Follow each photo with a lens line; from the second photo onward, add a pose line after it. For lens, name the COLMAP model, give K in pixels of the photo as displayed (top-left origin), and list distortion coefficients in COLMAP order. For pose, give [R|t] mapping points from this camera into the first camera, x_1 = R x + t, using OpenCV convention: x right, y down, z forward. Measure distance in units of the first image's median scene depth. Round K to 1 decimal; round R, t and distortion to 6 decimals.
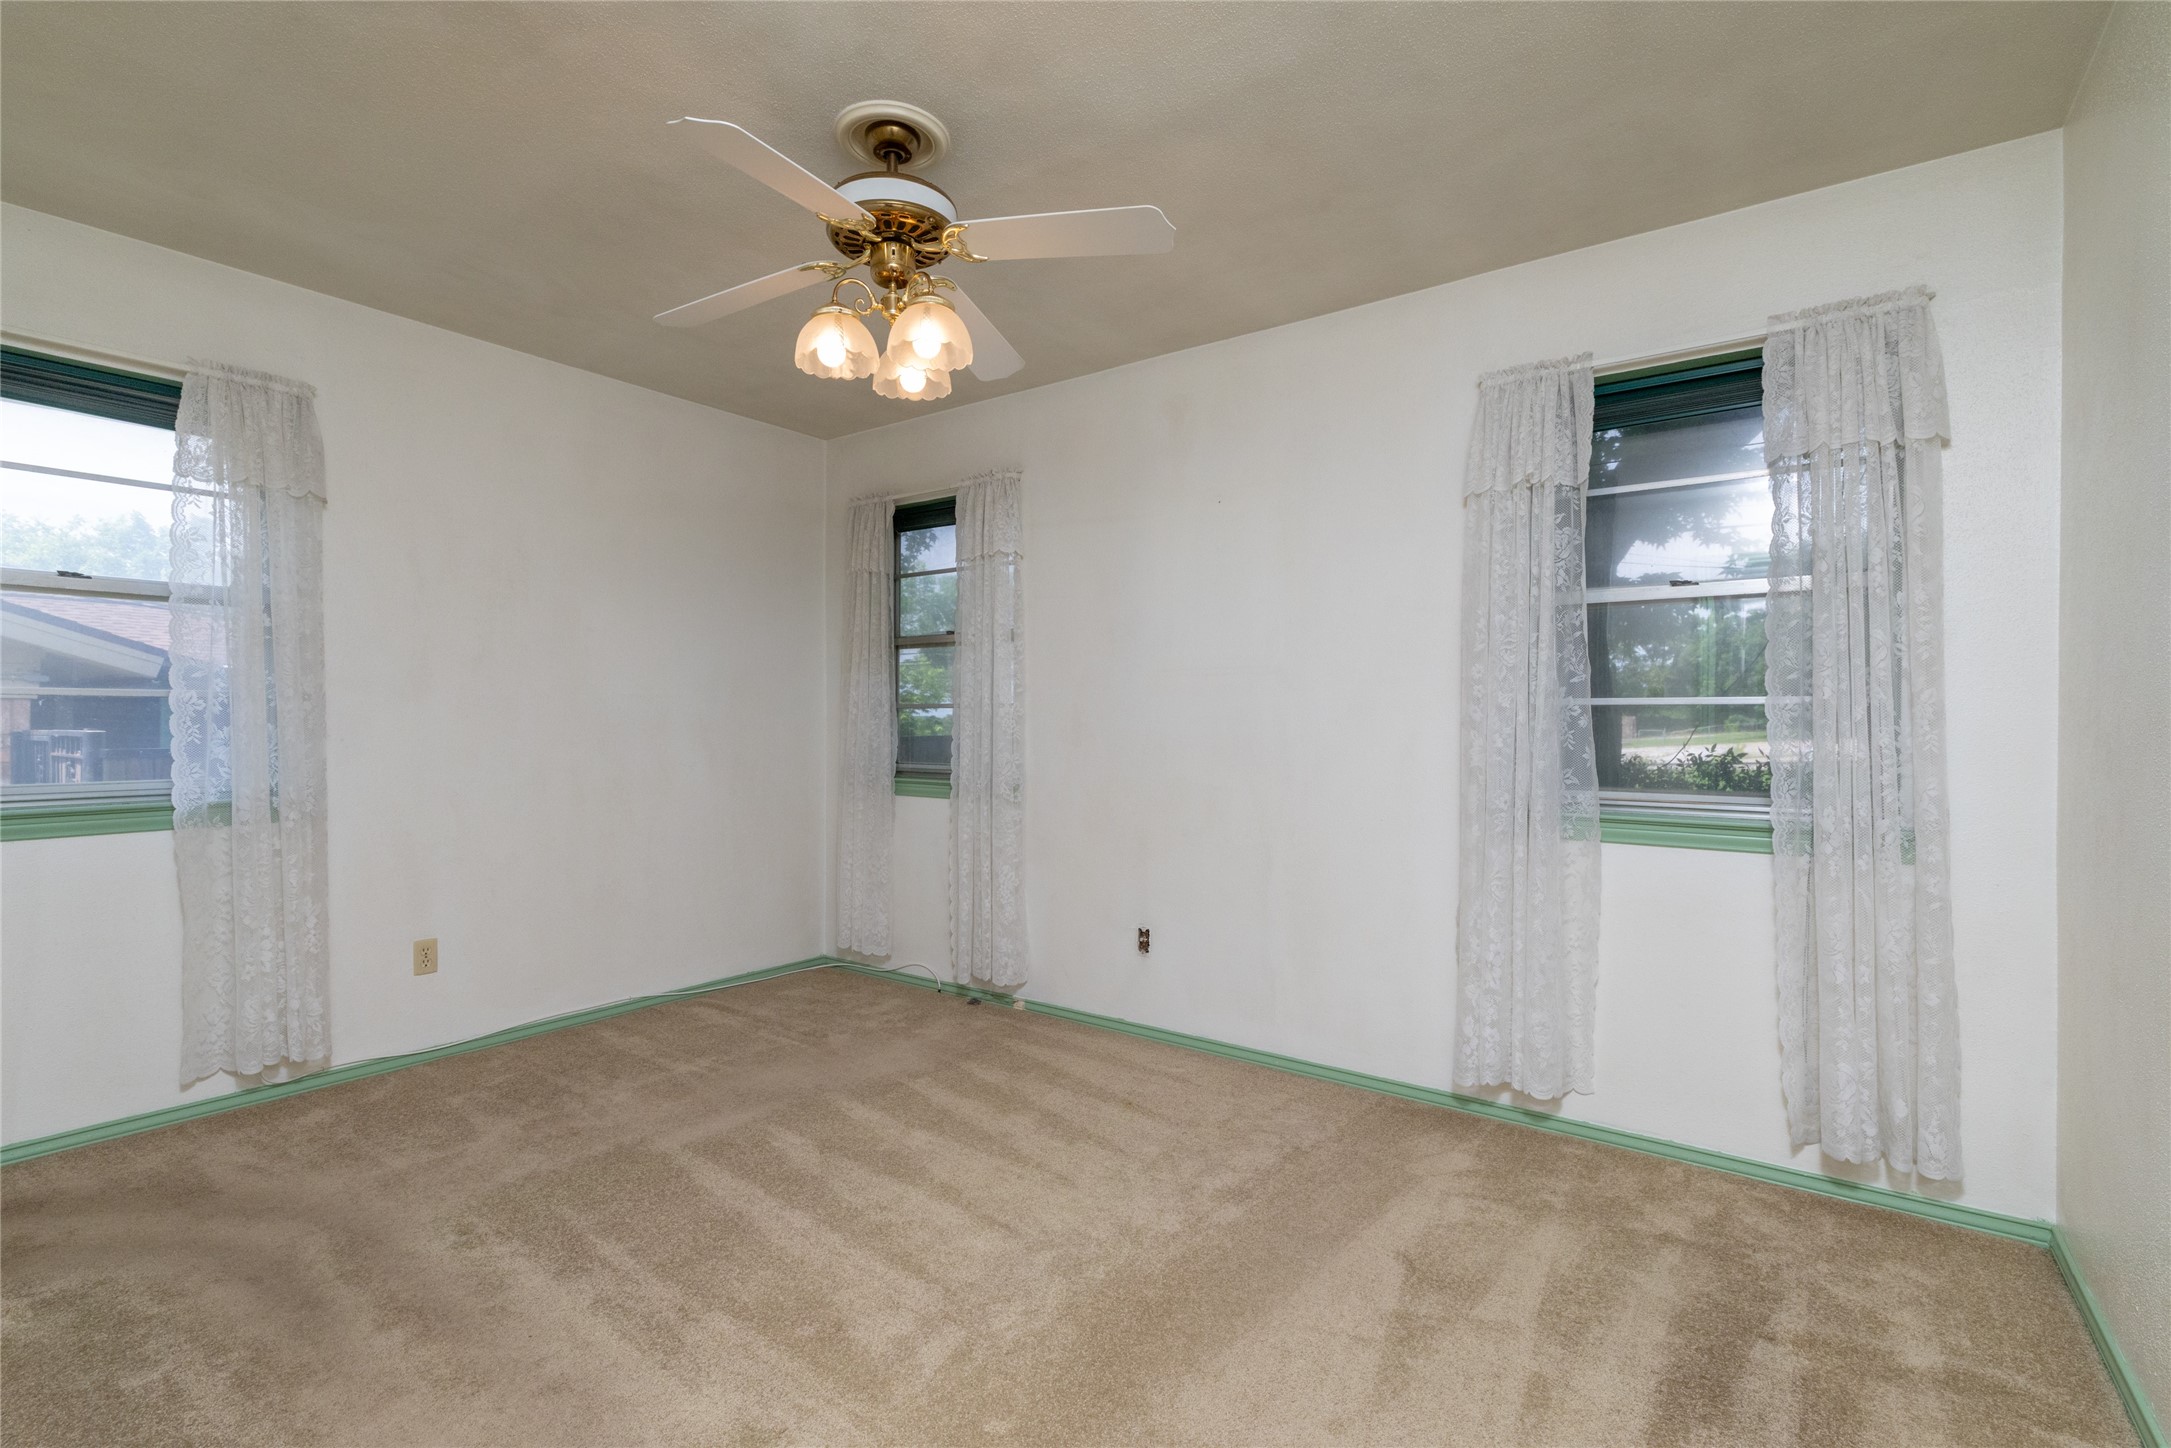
lens RADIAL K [[983.1, 0, 1077.7], [0, 983.1, 723.6], [0, 0, 1]] dist [-0.006842, 0.000063]
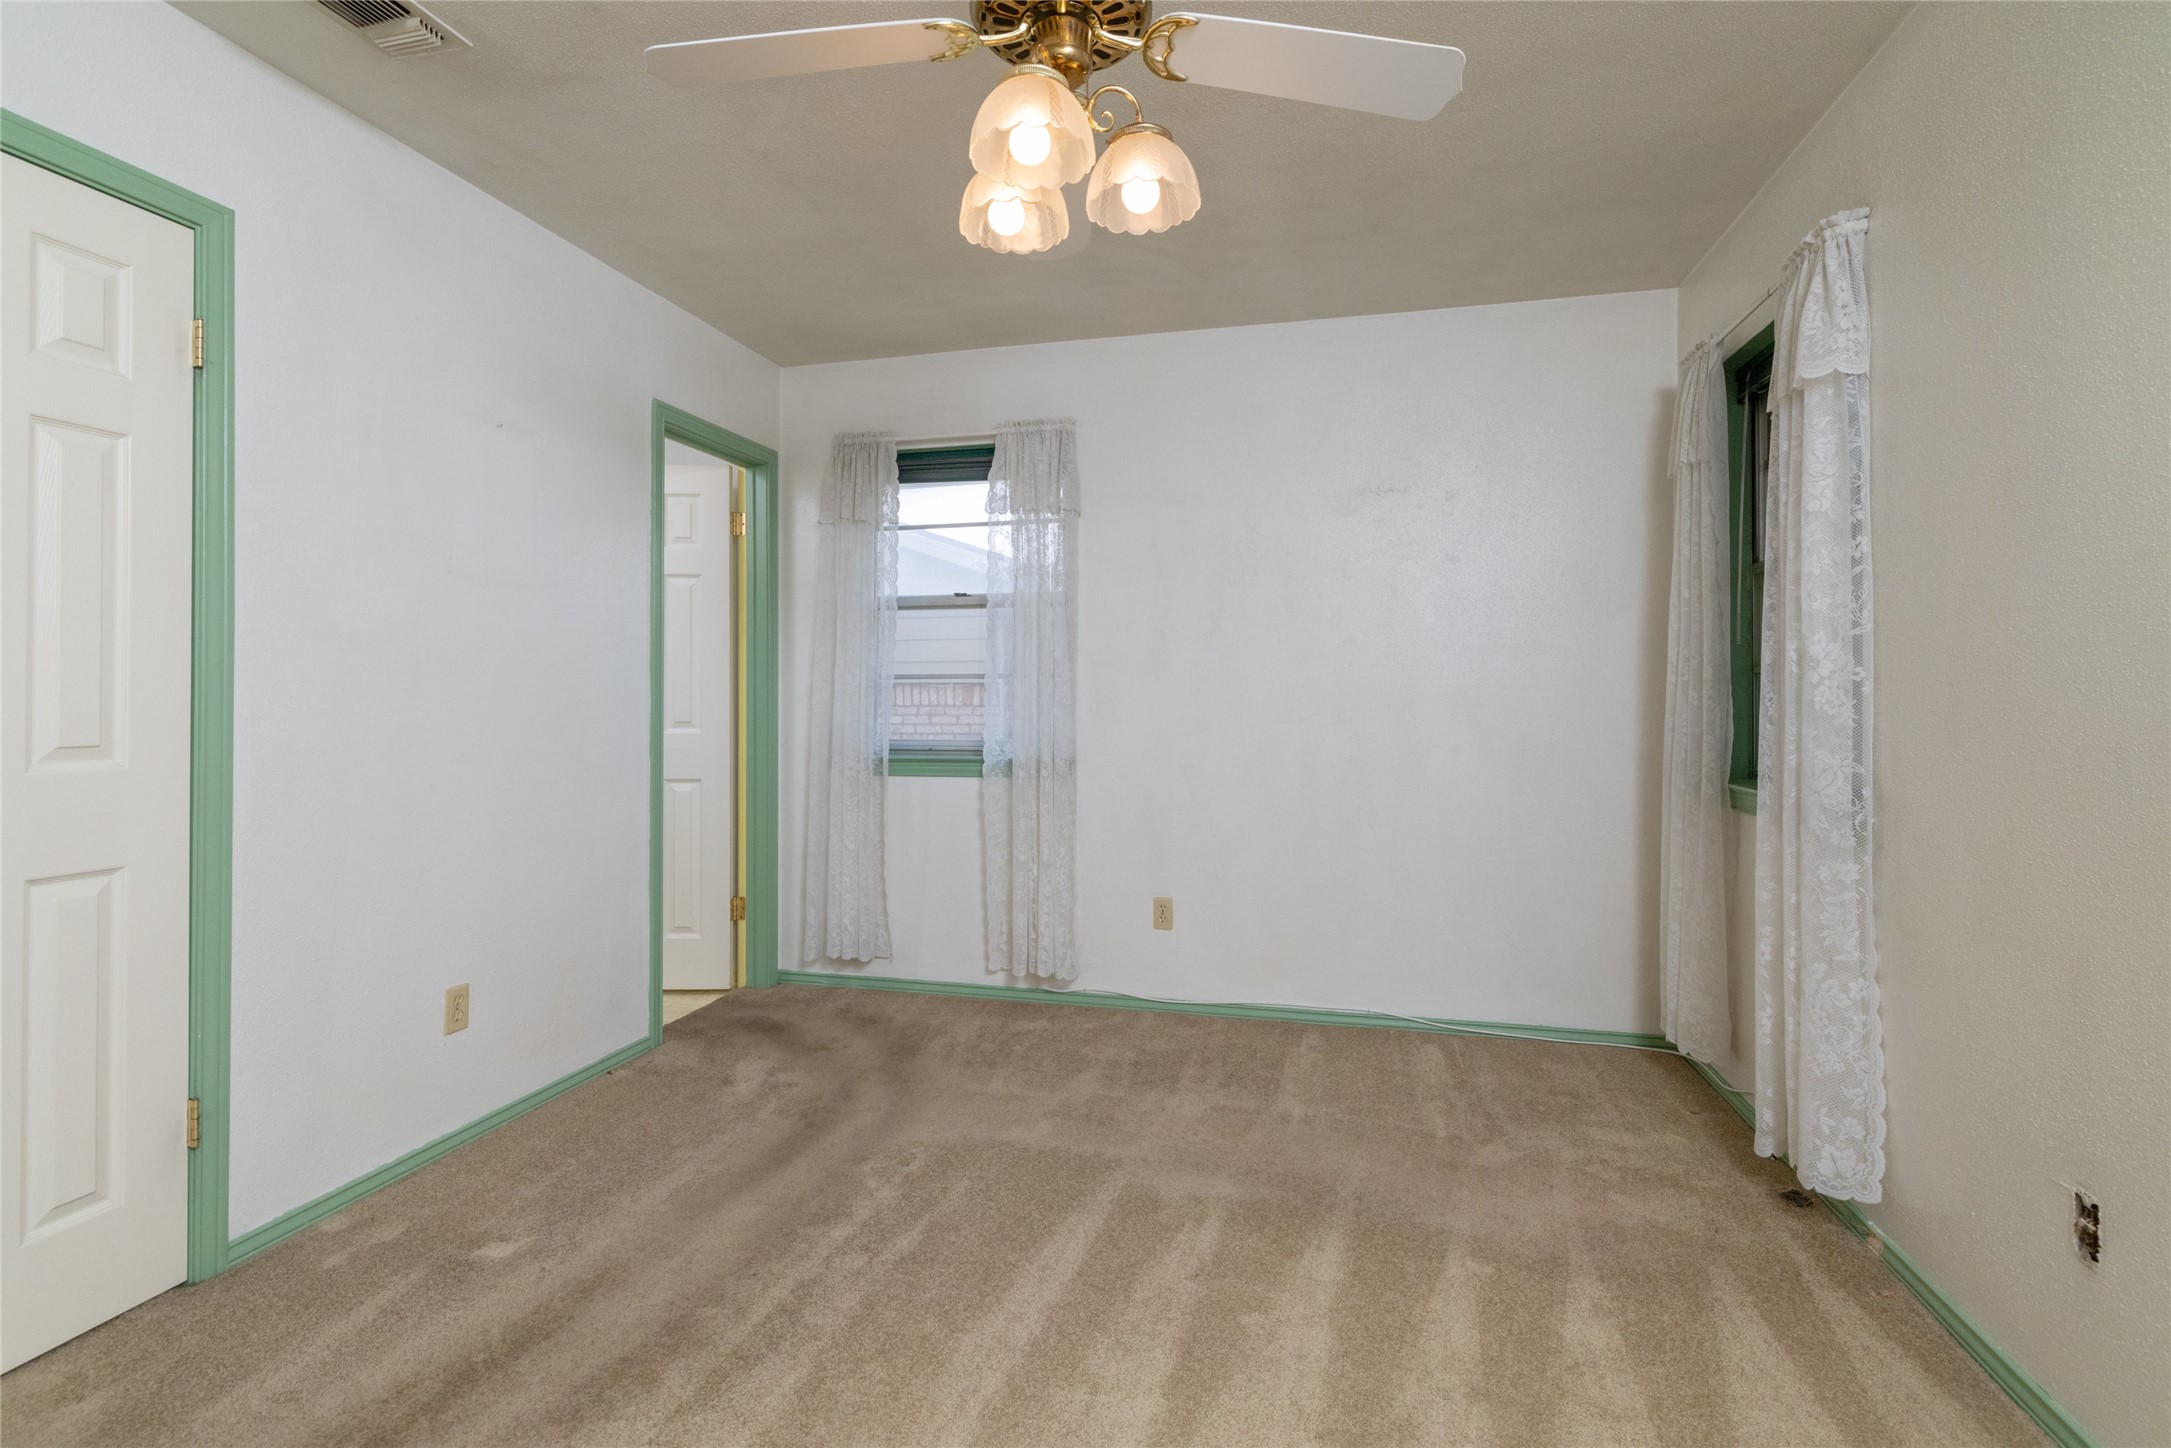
lens RADIAL K [[983.1, 0, 1055.4], [0, 983.1, 685.3], [0, 0, 1]] dist [-0.006842, 0.000063]
pose [[0.388550, -0.010999, -0.921362, 0.346520], [-0.002289, 0.999914, -0.012902, -0.000871], [0.921425, 0.007122, 0.388491, 0.548465]]
